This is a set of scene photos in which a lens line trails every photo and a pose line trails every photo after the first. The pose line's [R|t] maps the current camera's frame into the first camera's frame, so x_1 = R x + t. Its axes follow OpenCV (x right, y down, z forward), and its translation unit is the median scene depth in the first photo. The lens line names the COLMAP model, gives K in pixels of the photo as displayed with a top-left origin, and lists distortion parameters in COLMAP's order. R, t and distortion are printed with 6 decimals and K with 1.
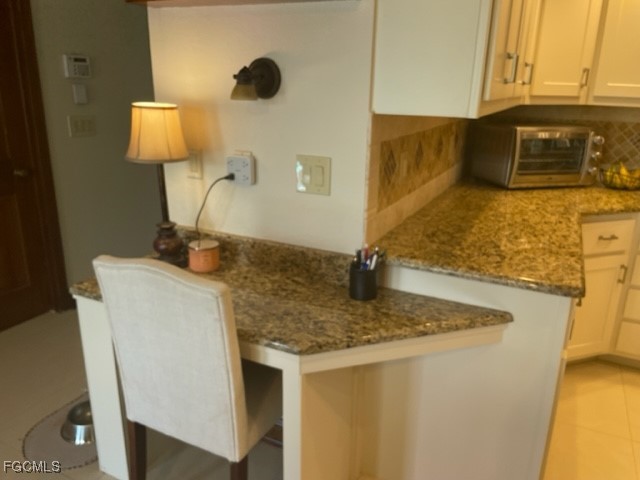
lens RADIAL K [[480.4, 0, 320.0], [0, 480.4, 240.0], [0, 0, 1]] dist [0.004064, -0.001948]
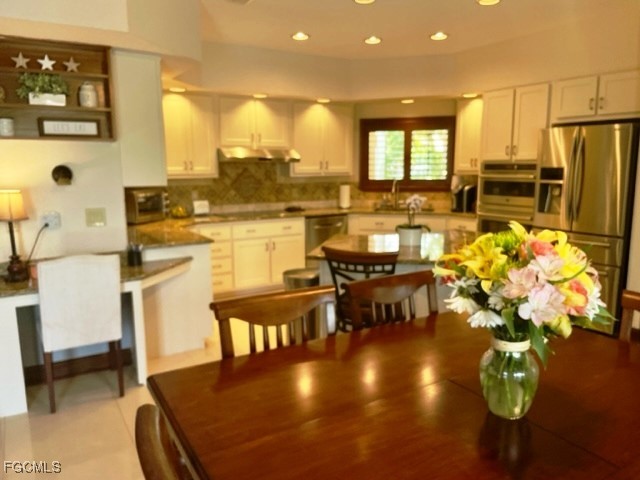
lens RADIAL K [[480.4, 0, 320.0], [0, 480.4, 240.0], [0, 0, 1]] dist [0.004064, -0.001948]
pose [[0.533275, -0.155737, 0.831483, -0.904112], [0.273252, 0.961930, 0.004919, 0.158261], [-0.800594, 0.224581, 0.555529, -0.677546]]
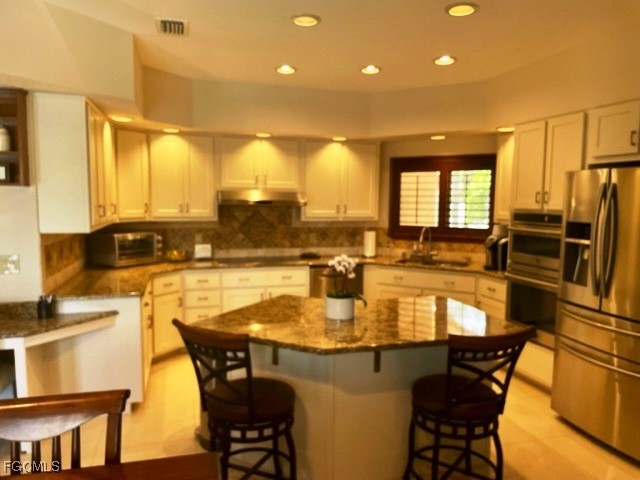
lens RADIAL K [[478.5, 0, 320.5], [0, 478.5, 246.3], [0, 0, 1]] dist [0.004015, -0.000538]
pose [[0.732585, -0.080125, 0.675943, -0.291665], [0.212414, 0.970367, -0.115188, 0.214508], [-0.646683, 0.227965, 0.727896, -0.951780]]
